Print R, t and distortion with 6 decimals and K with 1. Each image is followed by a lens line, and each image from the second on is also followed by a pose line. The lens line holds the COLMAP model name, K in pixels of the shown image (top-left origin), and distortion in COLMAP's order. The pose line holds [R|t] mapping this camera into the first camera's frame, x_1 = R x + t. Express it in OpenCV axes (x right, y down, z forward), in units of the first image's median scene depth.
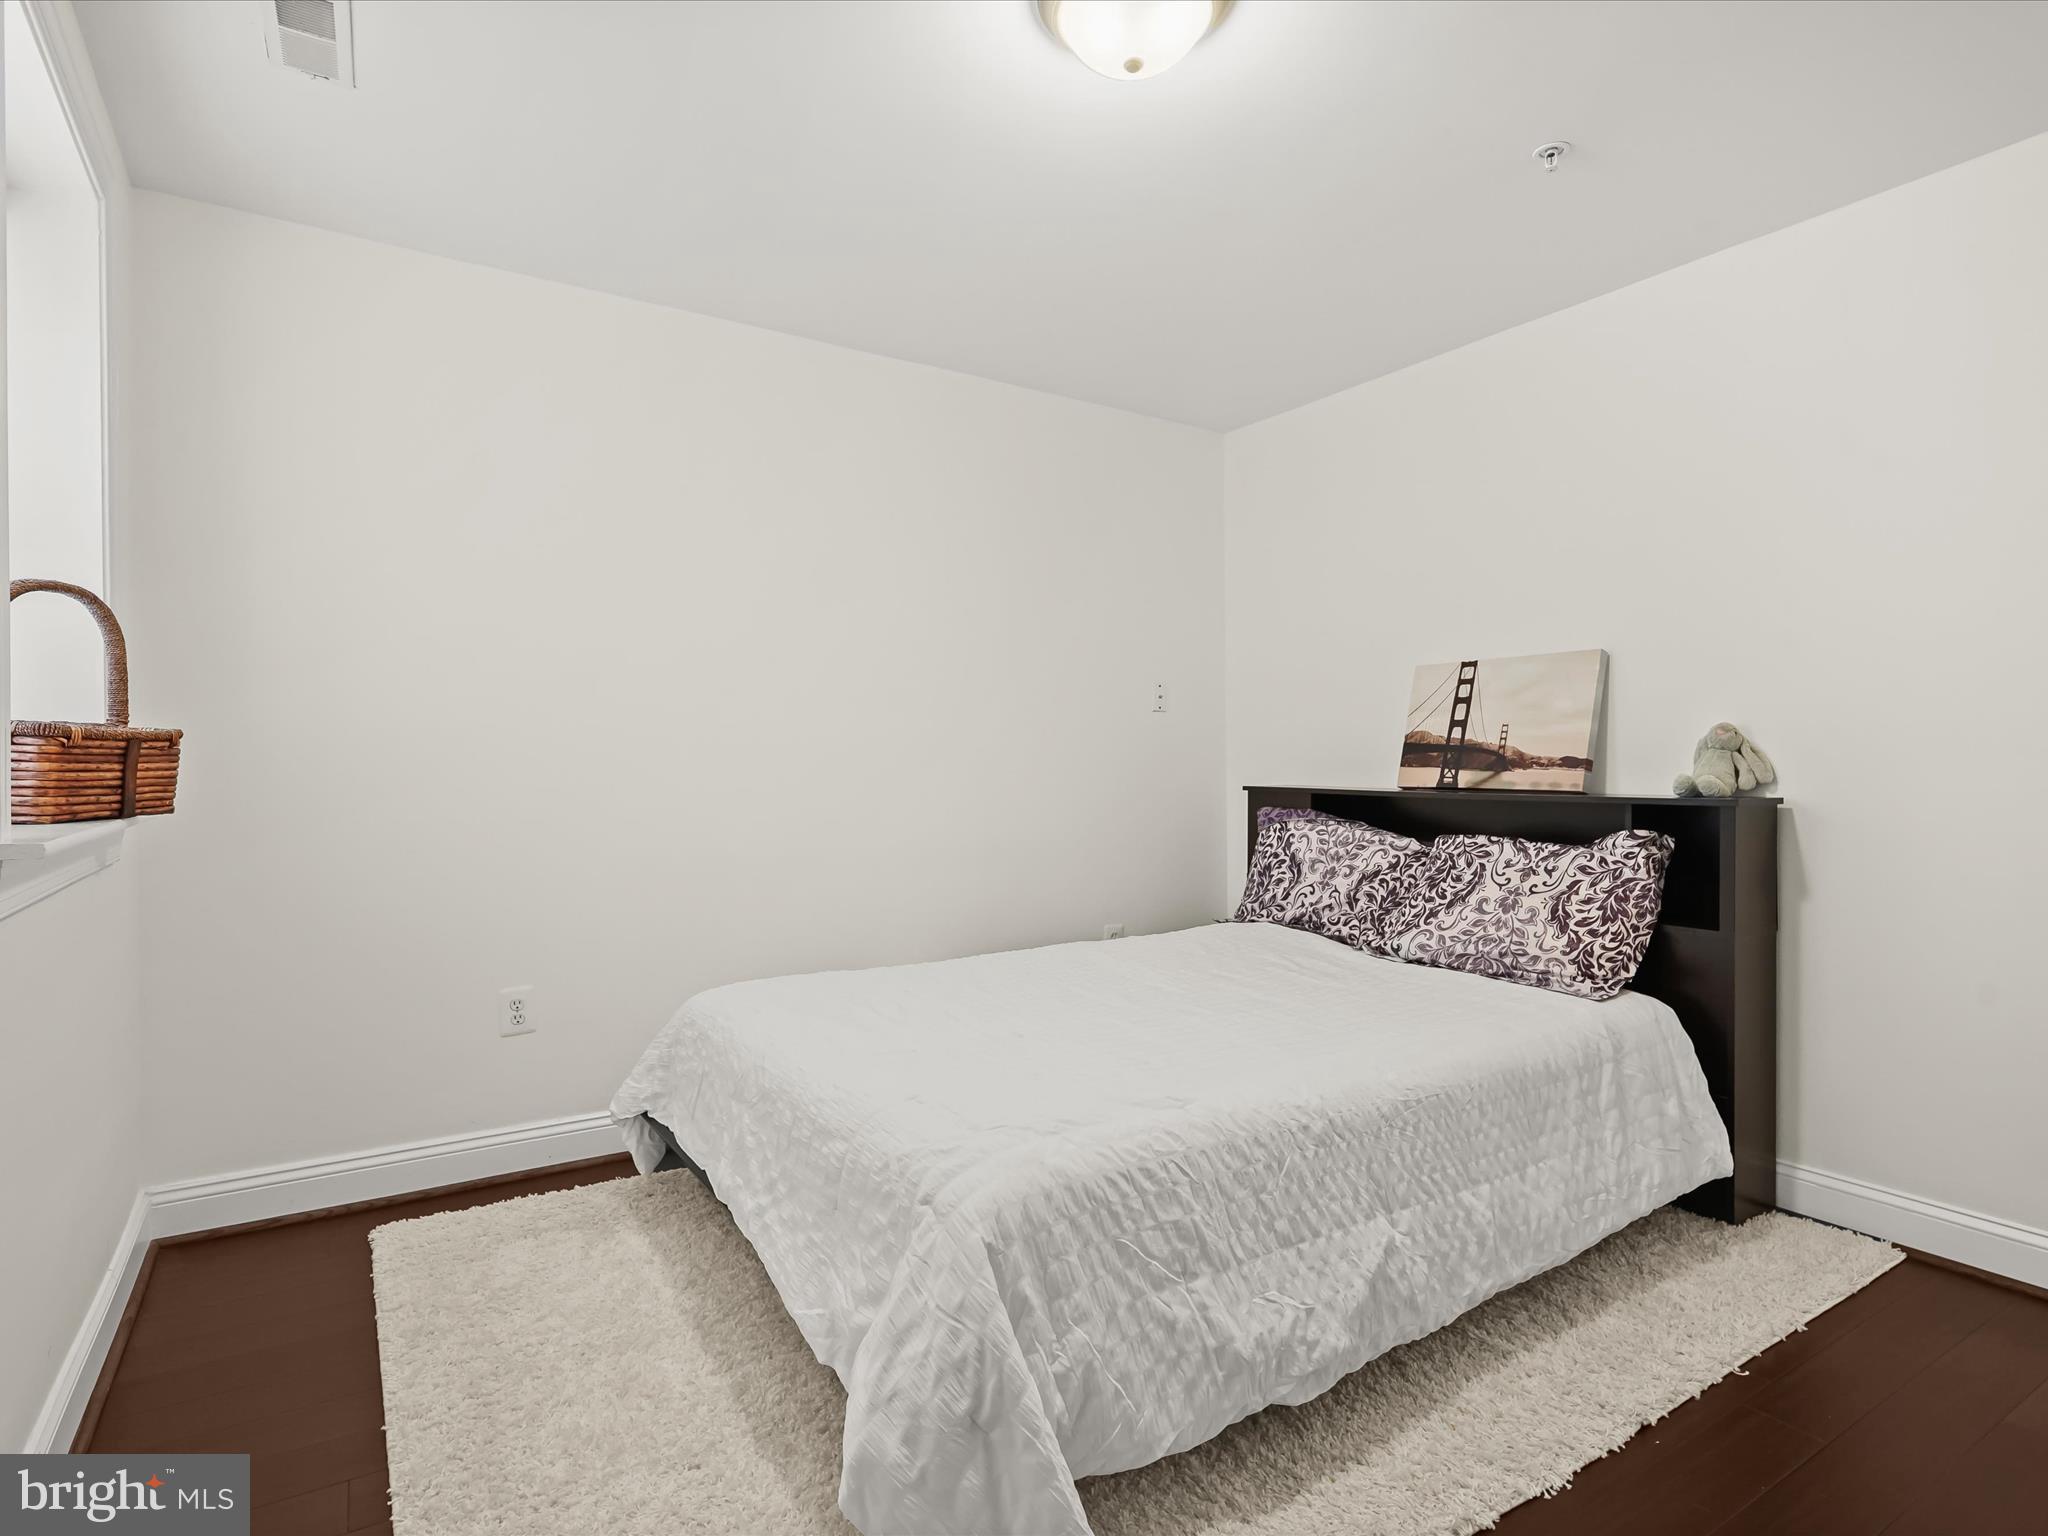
lens RADIAL K [[1062.5, 0, 1031.4], [0, 1062.5, 762.1], [0, 0, 1]] dist [0.000987, 0.002340]
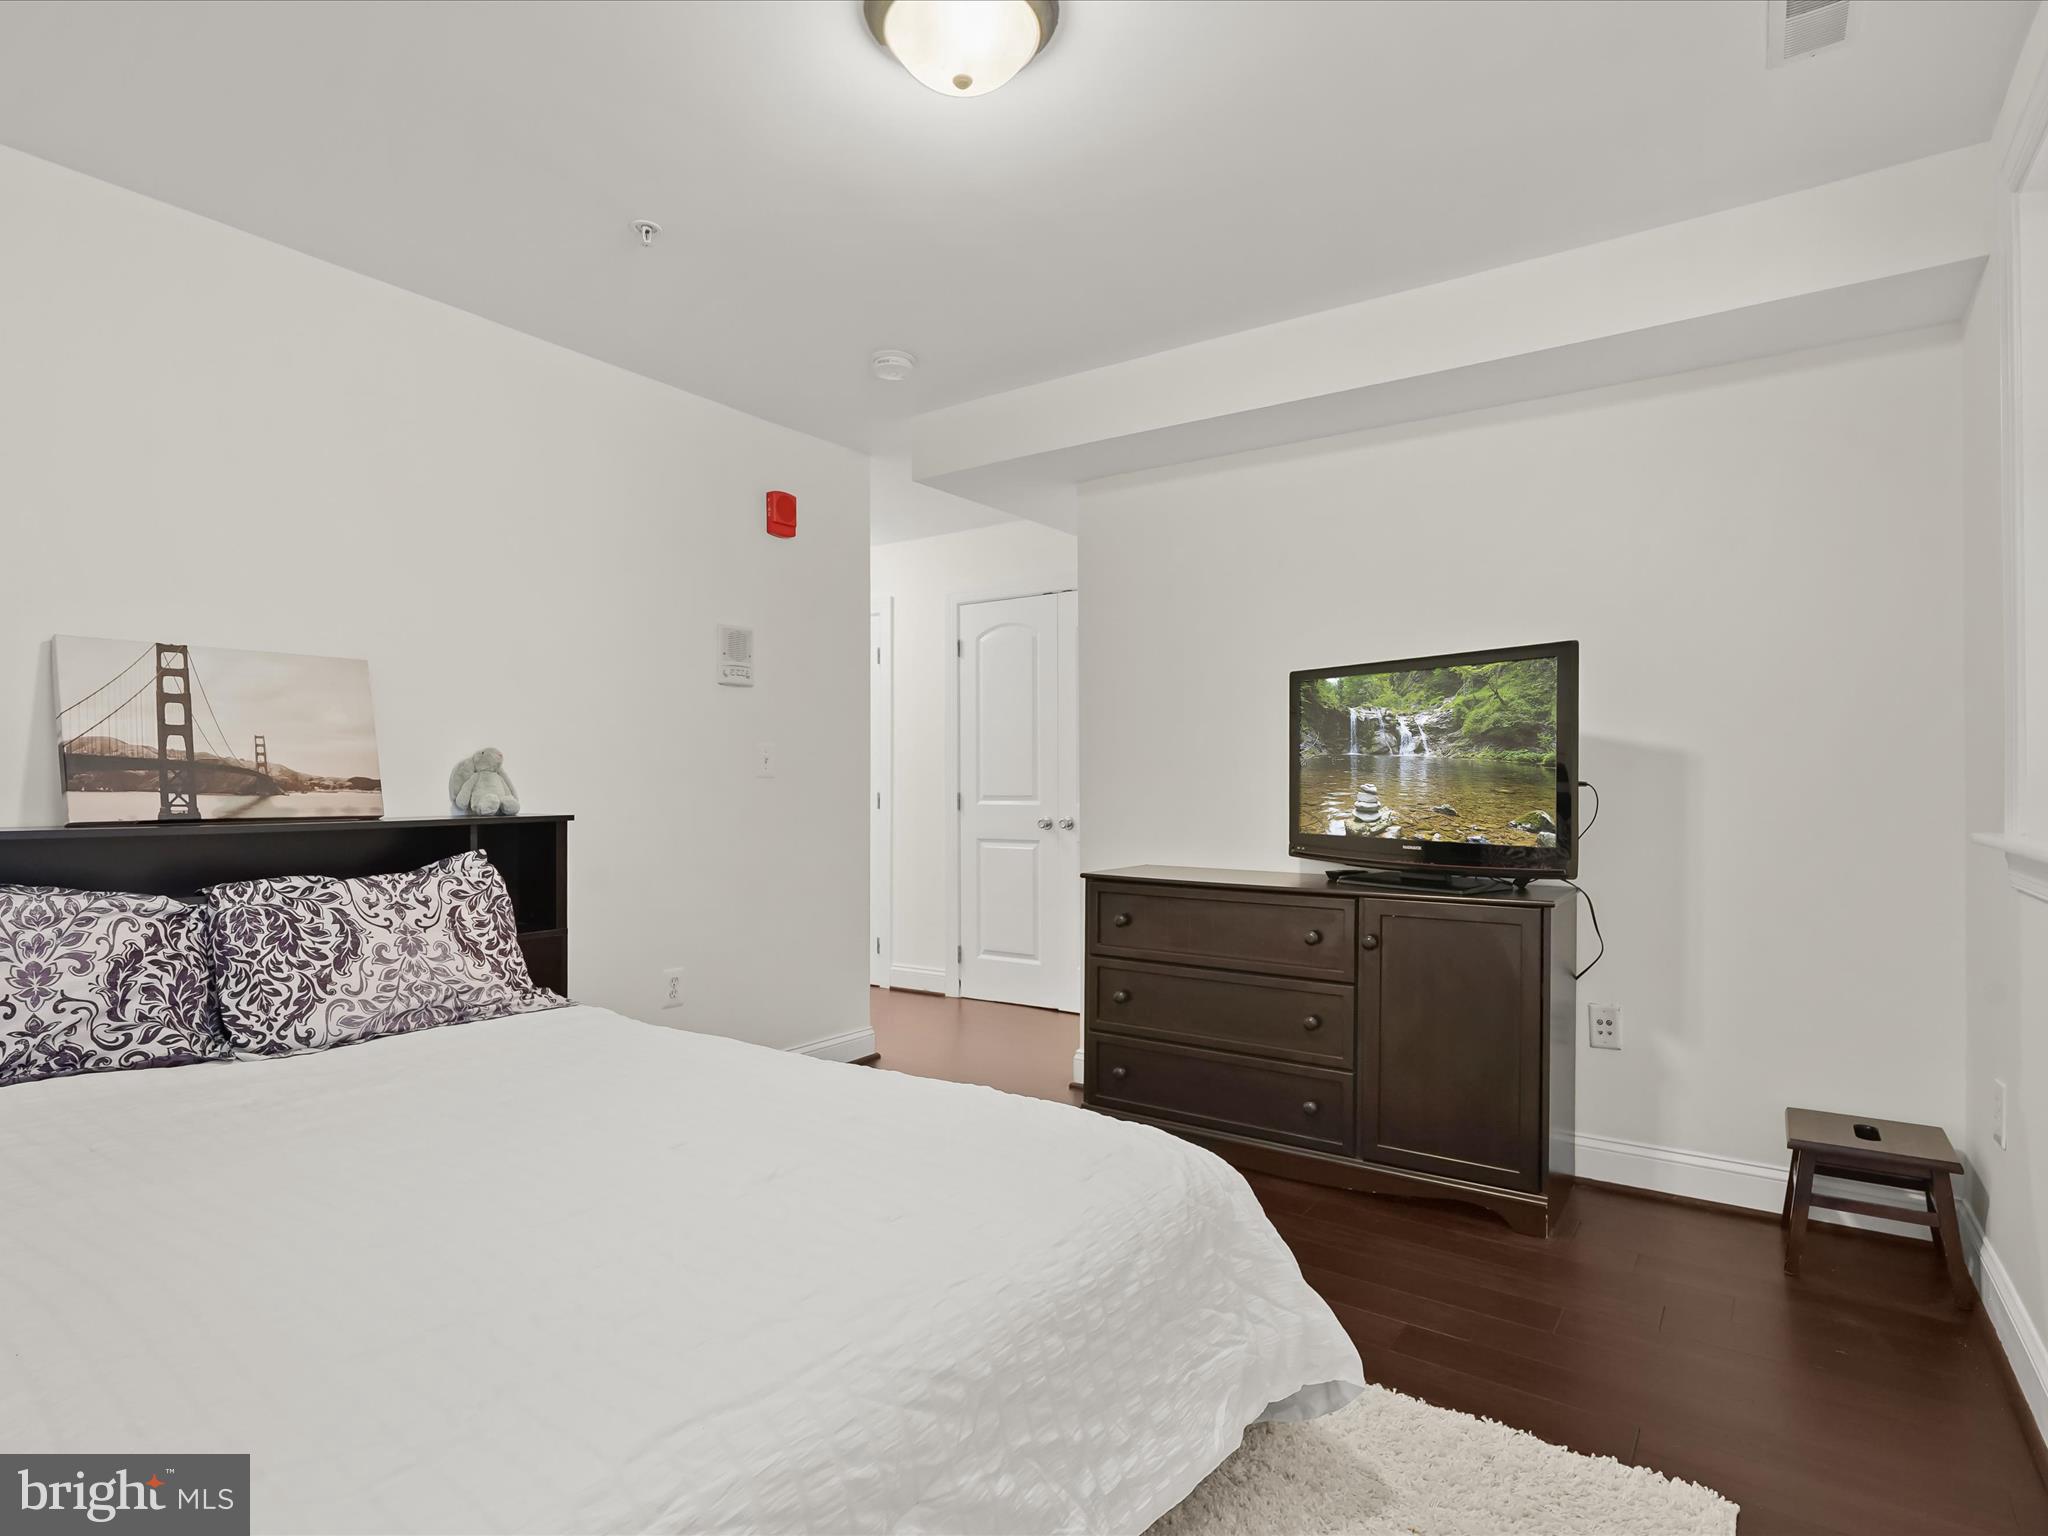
lens RADIAL K [[1062.5, 0, 1031.4], [0, 1062.5, 762.1], [0, 0, 1]] dist [0.000987, 0.002340]
pose [[-0.374400, 0.019872, 0.927055, -0.506200], [0.002179, 0.999786, -0.020551, 0.001333], [-0.927265, -0.005674, -0.374363, 0.771558]]
